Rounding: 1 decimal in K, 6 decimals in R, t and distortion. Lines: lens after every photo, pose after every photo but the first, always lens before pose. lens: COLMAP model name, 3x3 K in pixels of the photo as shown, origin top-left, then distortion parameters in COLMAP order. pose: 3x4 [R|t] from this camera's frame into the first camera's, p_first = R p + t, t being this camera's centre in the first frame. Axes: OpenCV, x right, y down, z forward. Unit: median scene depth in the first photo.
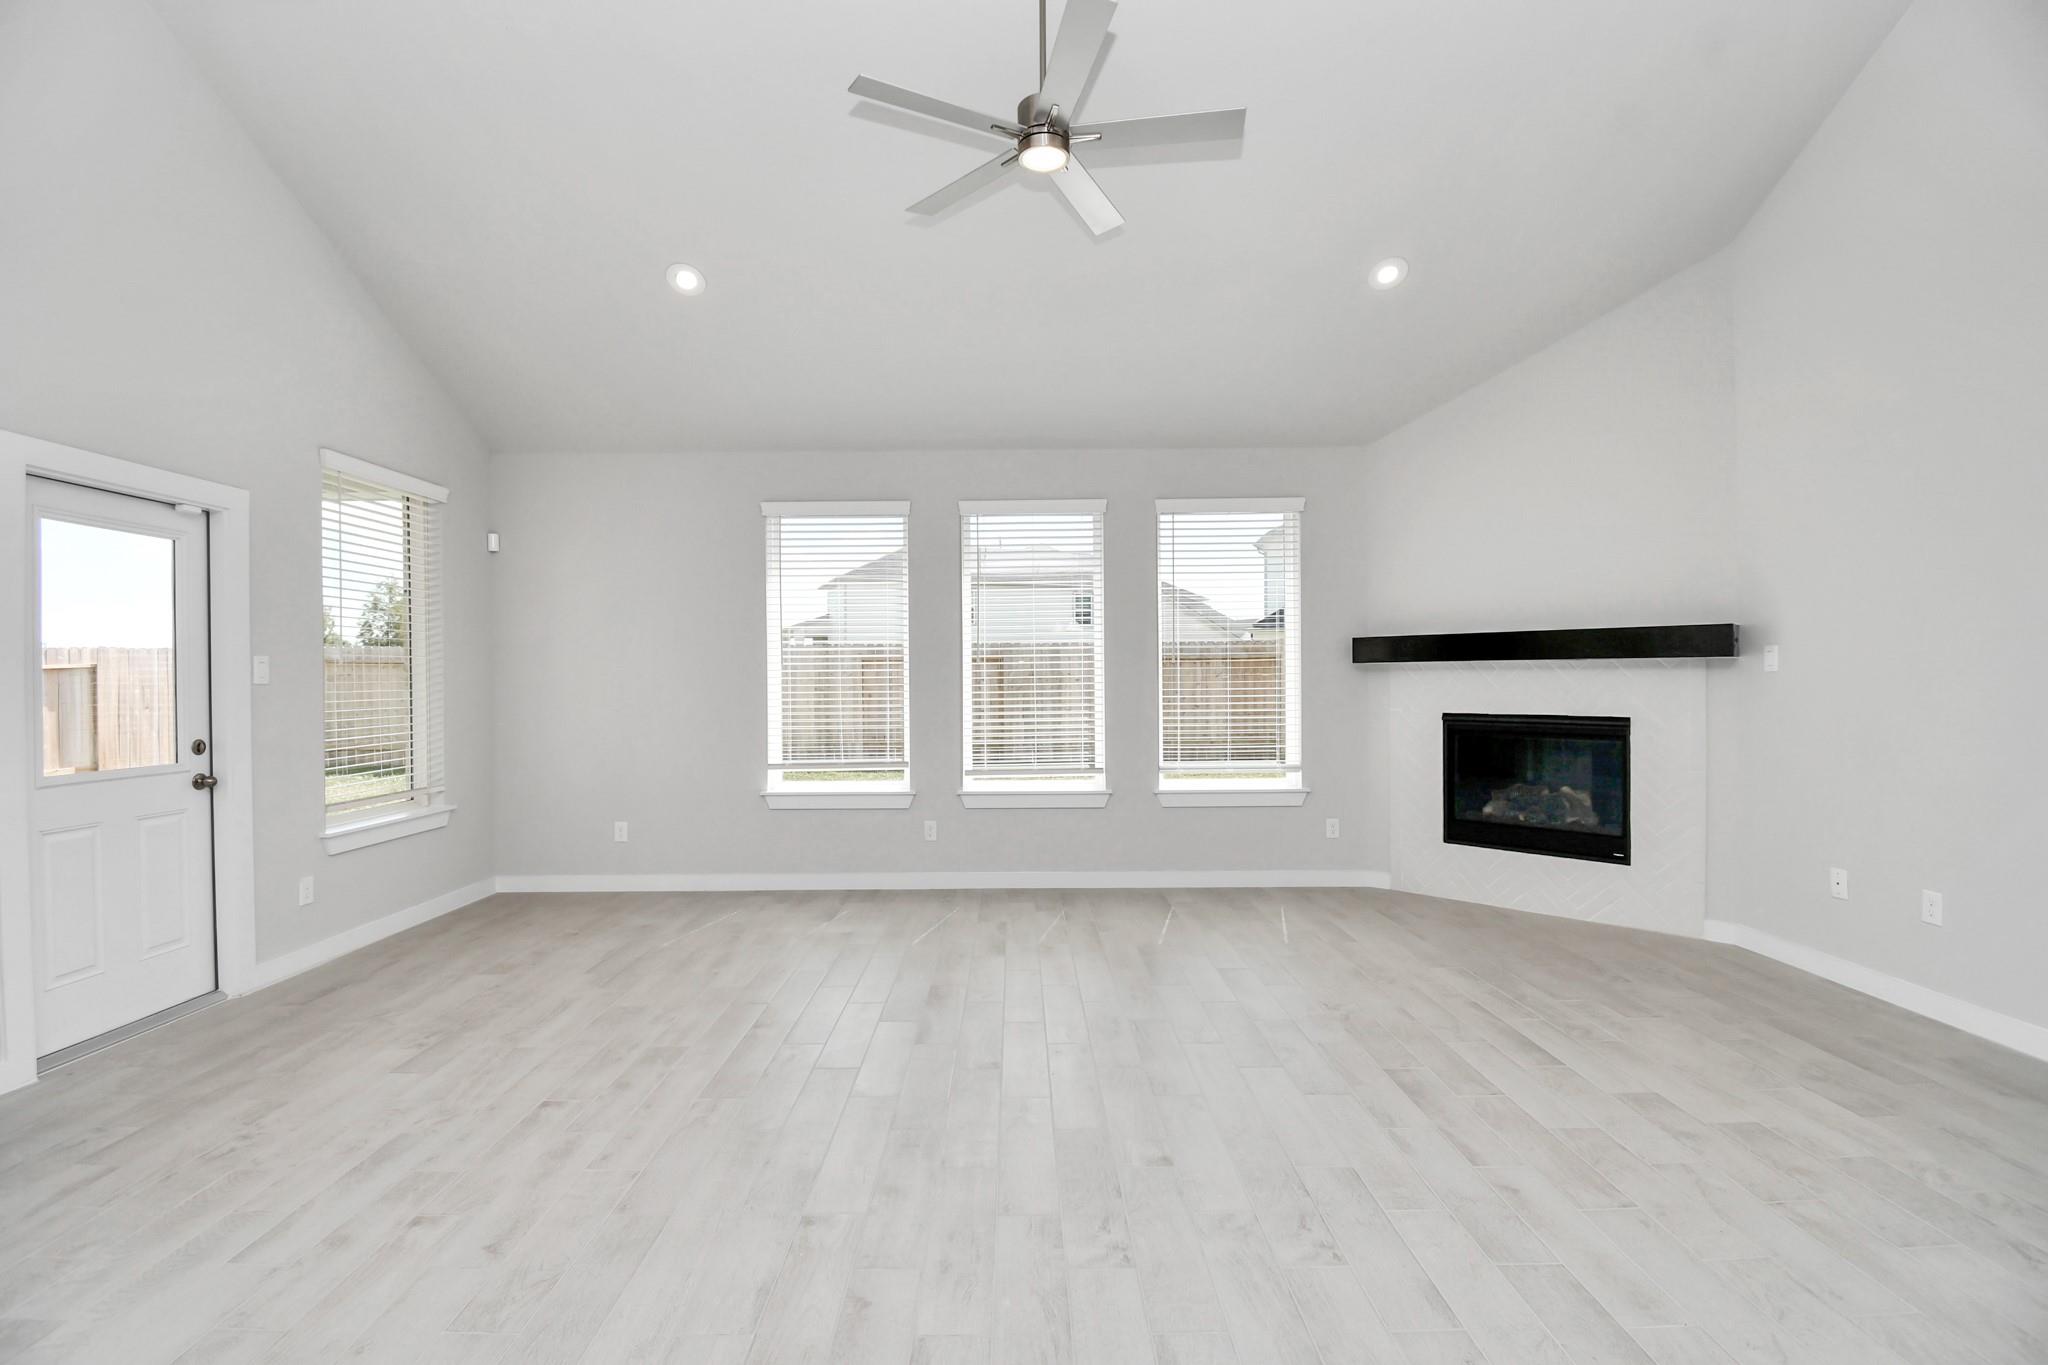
lens RADIAL K [[898.0, 0, 1015.5], [0, 898.0, 685.6], [0, 0, 1]] dist [0.024527, -0.028474]
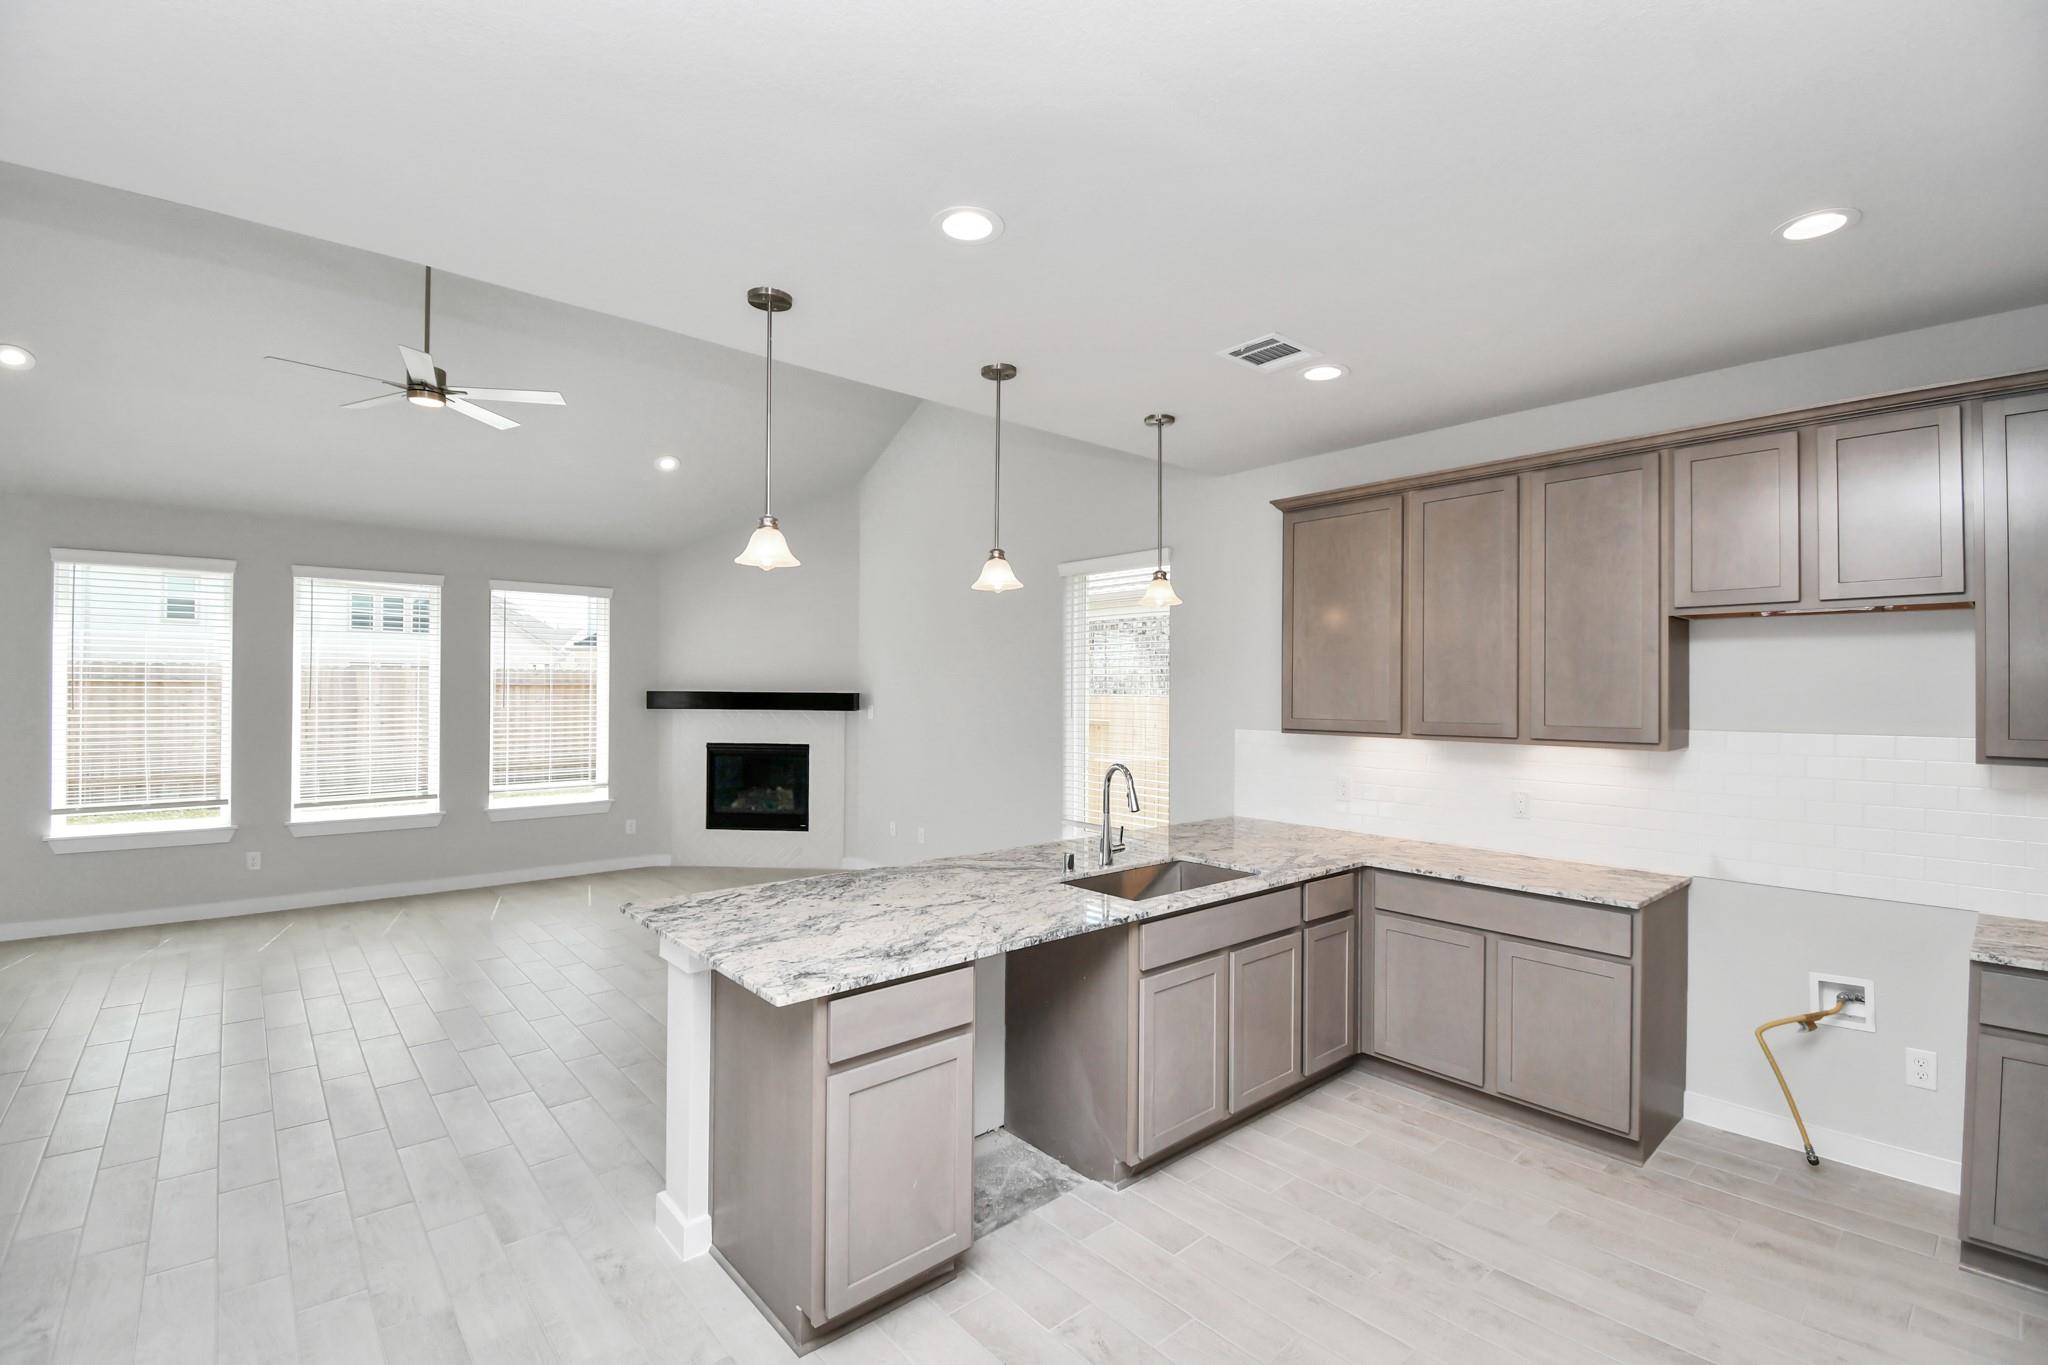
lens RADIAL K [[898.0, 0, 1015.5], [0, 898.0, 685.6], [0, 0, 1]] dist [0.024527, -0.028474]
pose [[0.756949, 0.015751, 0.653284, -0.125956], [-0.008363, 0.999861, -0.014417, -0.050791], [-0.653420, 0.005449, 0.756976, -0.501458]]
